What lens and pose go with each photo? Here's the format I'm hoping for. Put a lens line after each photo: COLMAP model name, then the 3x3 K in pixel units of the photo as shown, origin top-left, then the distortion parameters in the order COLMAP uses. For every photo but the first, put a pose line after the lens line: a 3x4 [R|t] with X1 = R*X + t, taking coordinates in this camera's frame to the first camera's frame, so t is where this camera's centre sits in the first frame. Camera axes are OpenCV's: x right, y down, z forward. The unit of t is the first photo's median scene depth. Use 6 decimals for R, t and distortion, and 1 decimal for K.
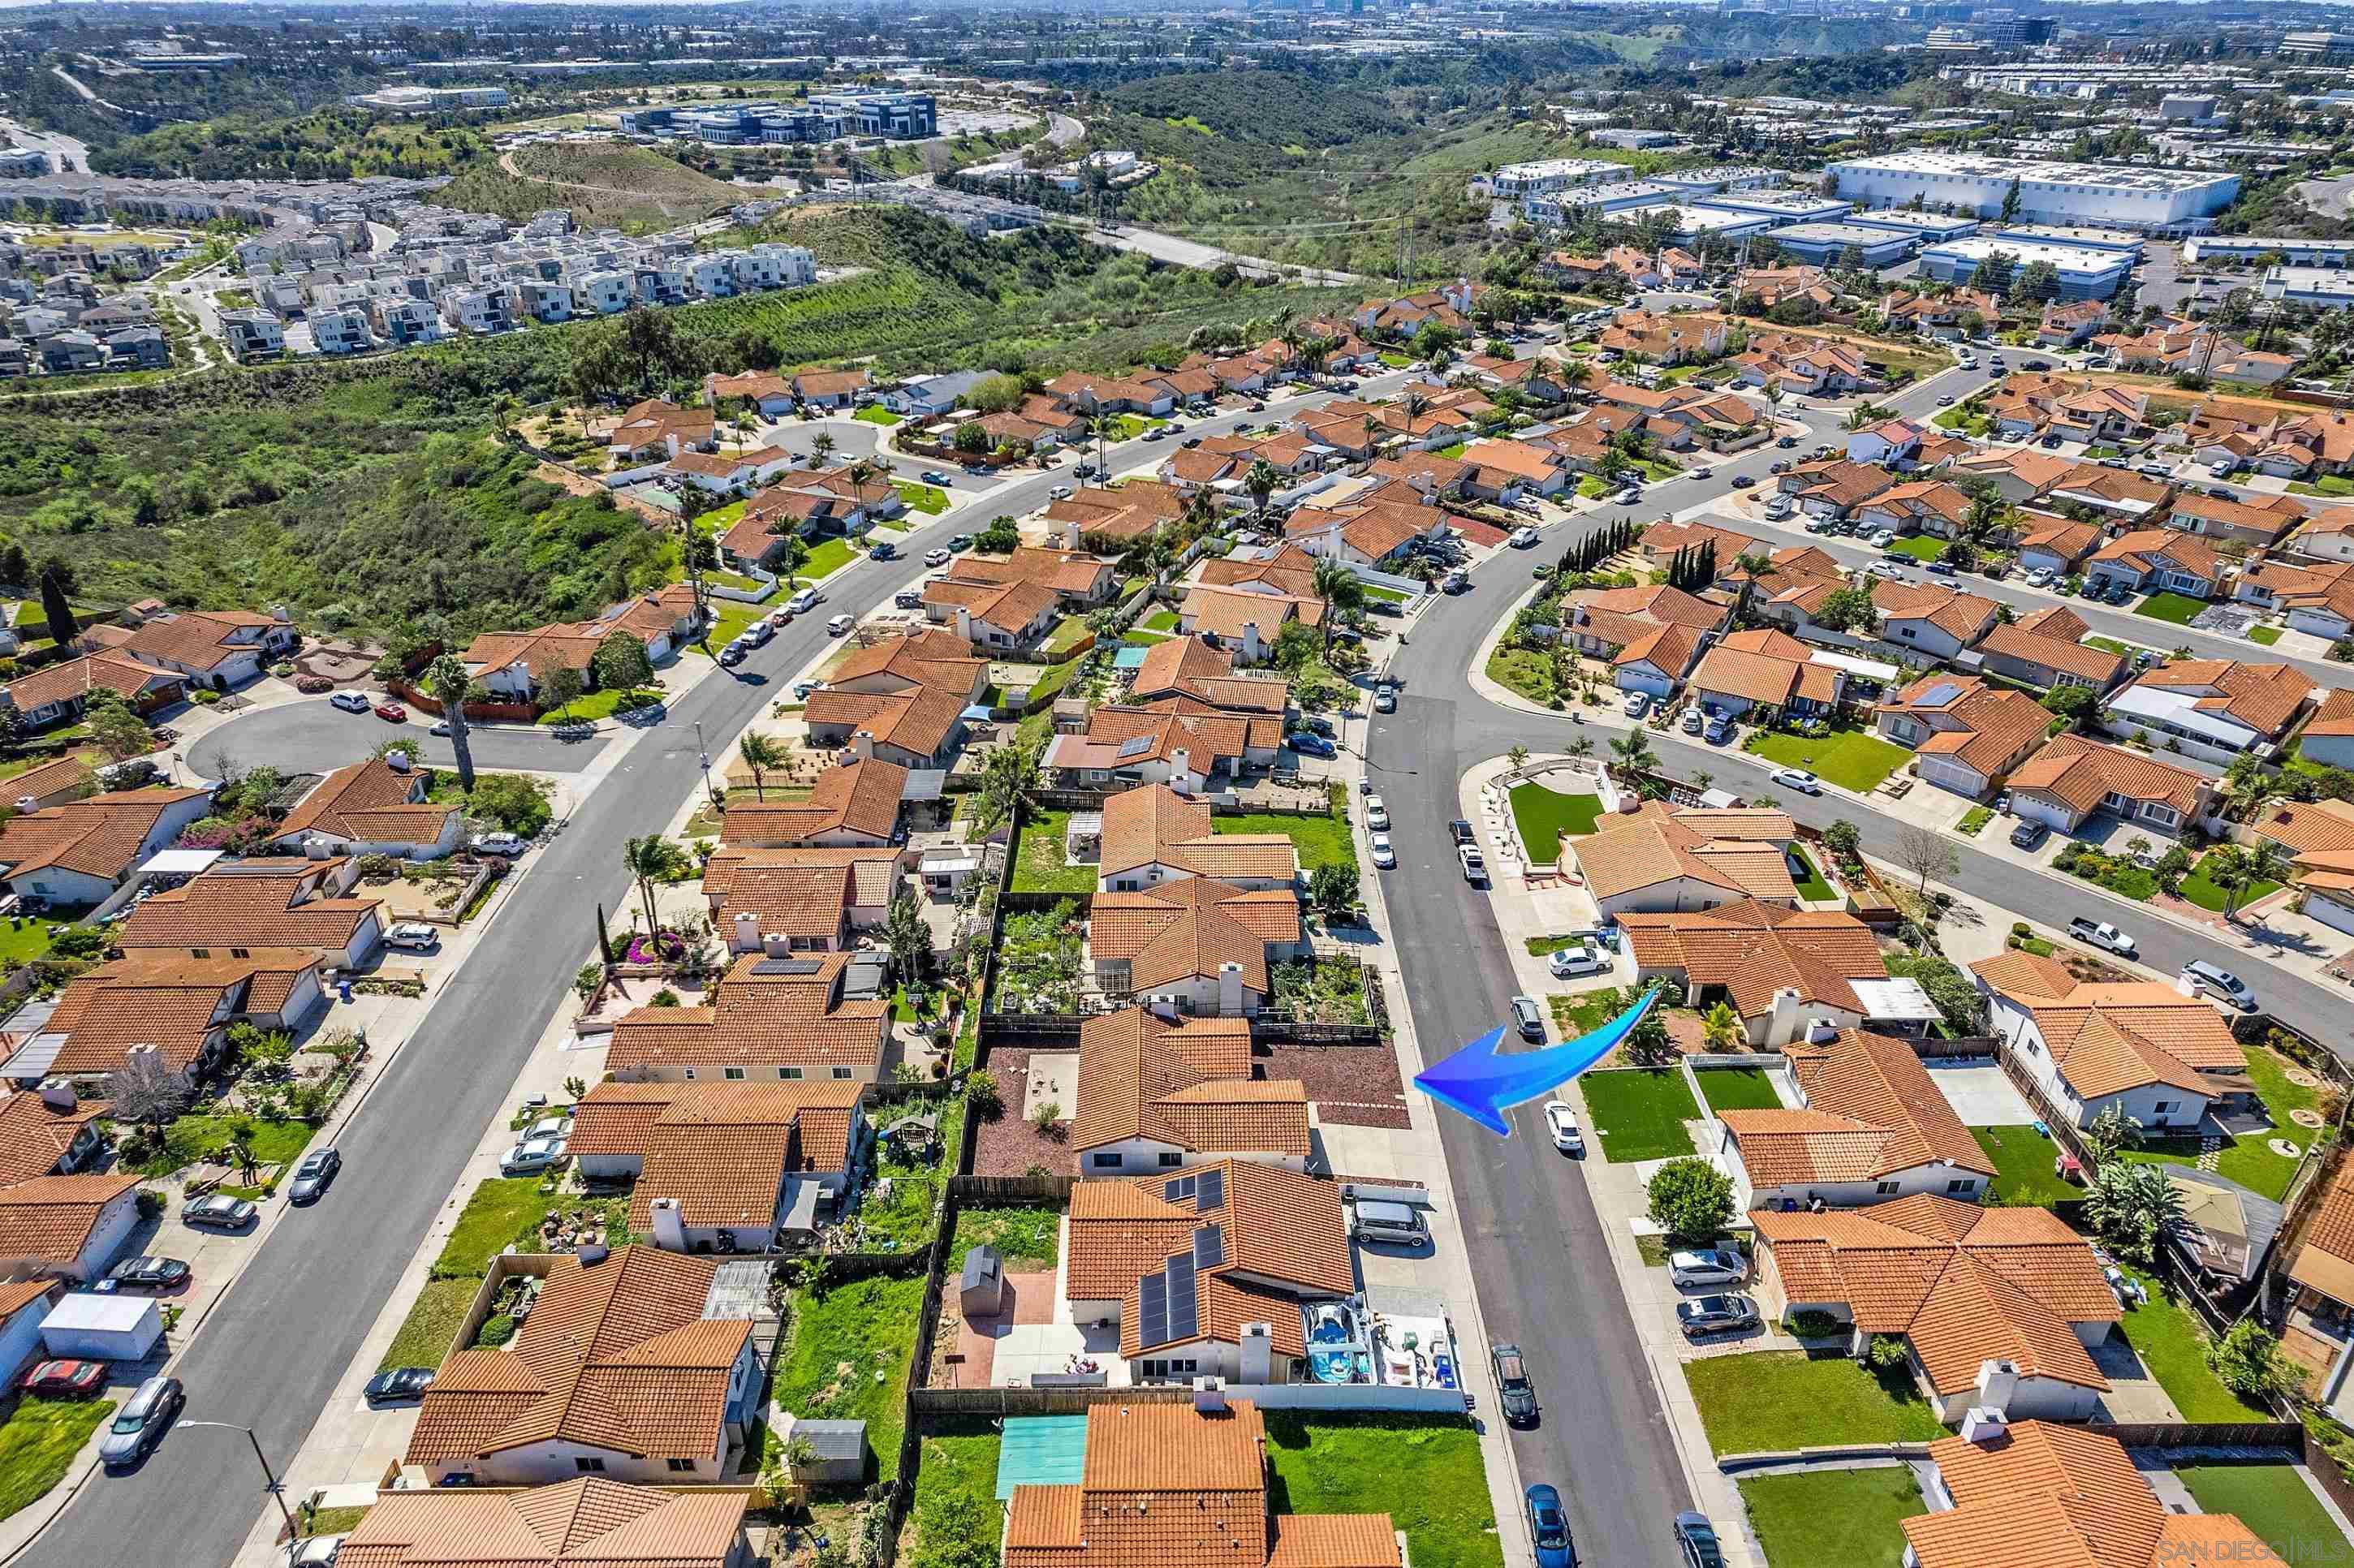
lens RADIAL K [[1504.8, 0, 1185.8], [0, 1504.8, 790.6], [0, 0, 1]] dist [-0.066969, 0.056392]
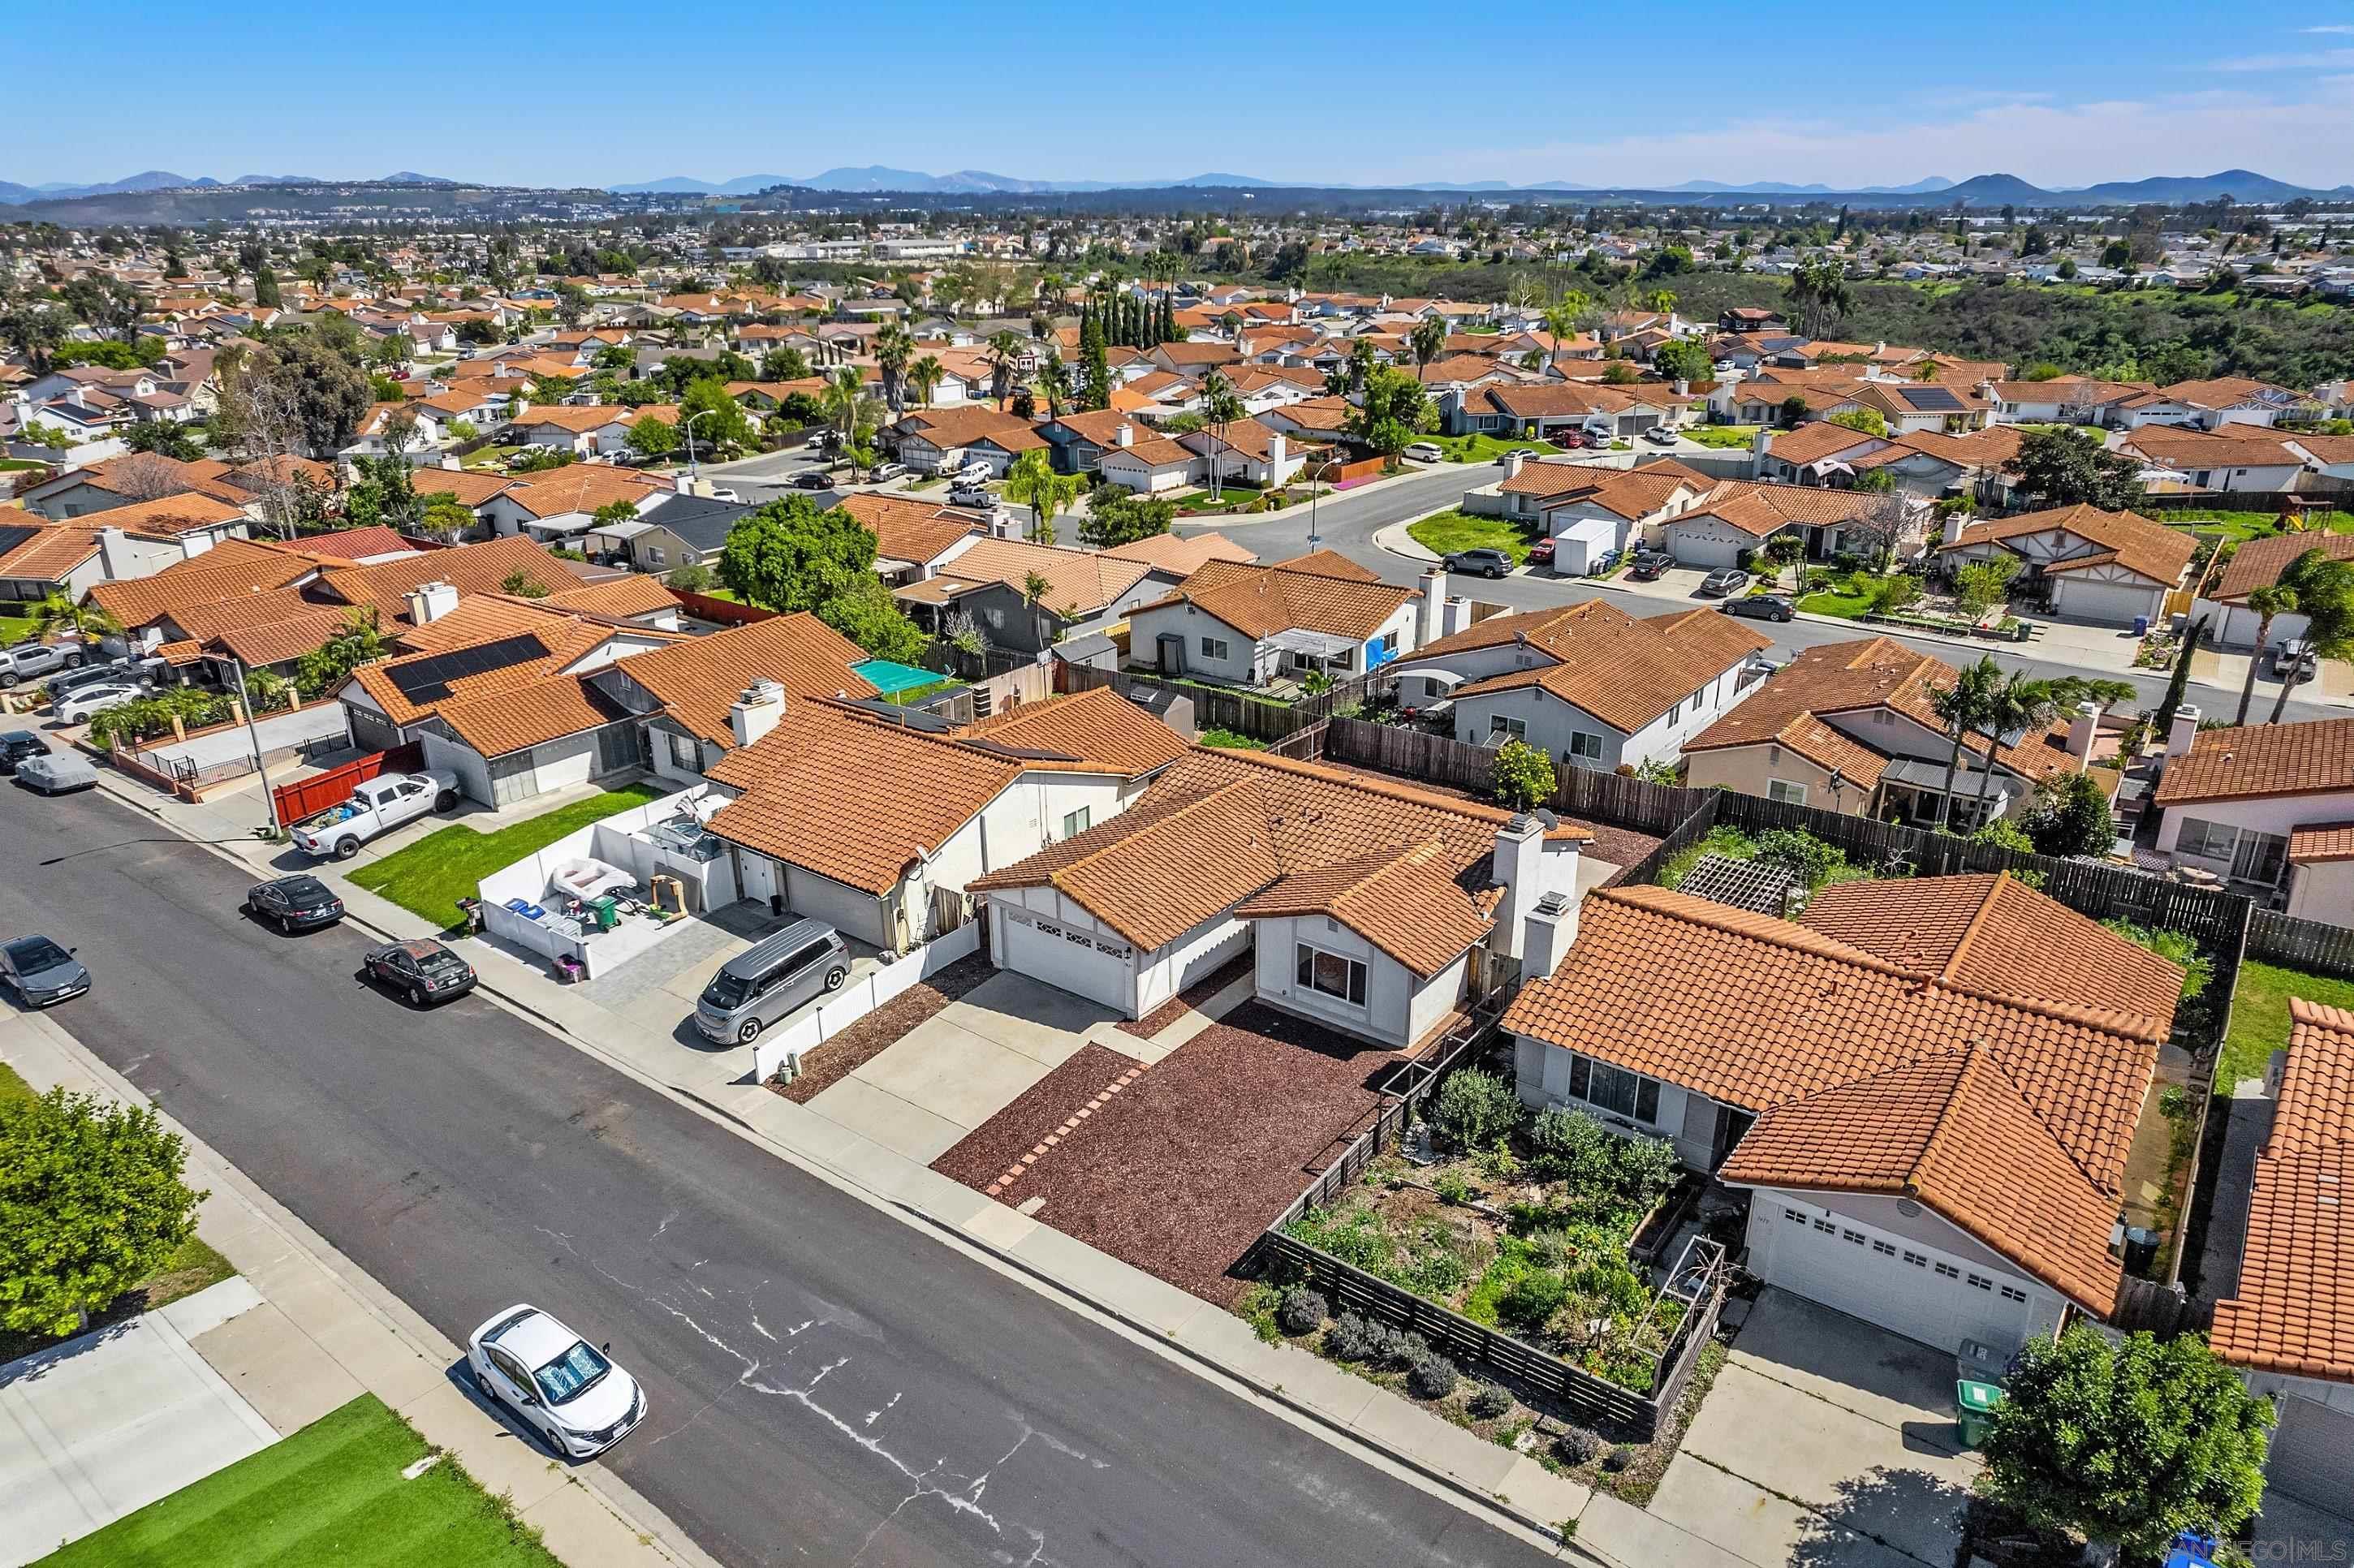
lens RADIAL K [[1504.8, 0, 1187.0], [0, 1504.8, 768.6], [0, 0, 1]] dist [-0.066969, 0.056392]
pose [[-0.620680, 0.278010, -0.733122, 0.275689], [-0.367733, 0.722592, 0.585349, -0.067920], [0.692480, 0.632907, -0.346265, 0.857890]]
